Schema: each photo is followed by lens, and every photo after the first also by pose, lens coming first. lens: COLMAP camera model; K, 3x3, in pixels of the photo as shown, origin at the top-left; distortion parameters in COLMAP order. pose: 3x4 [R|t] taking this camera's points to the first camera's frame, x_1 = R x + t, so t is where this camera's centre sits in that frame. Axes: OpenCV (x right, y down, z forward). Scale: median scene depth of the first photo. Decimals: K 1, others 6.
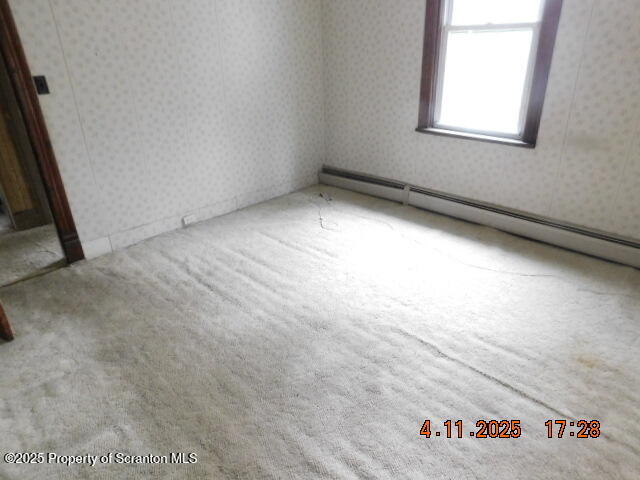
lens RADIAL K [[419.5, 0, 323.7], [0, 419.5, 241.3], [0, 0, 1]] dist [-0.076367, 0.053737]
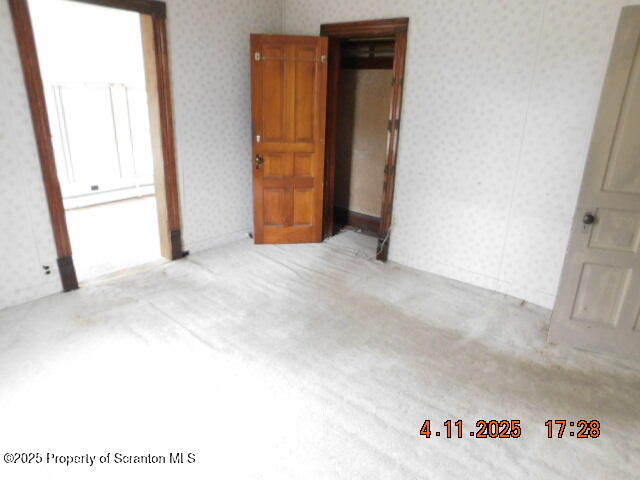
lens RADIAL K [[419.5, 0, 323.7], [0, 419.5, 241.3], [0, 0, 1]] dist [-0.076367, 0.053737]
pose [[-0.995729, 0.038382, -0.083967, -0.033442], [-0.032077, 0.709005, 0.704474, -0.824949], [0.086572, 0.704158, -0.704746, 1.674339]]
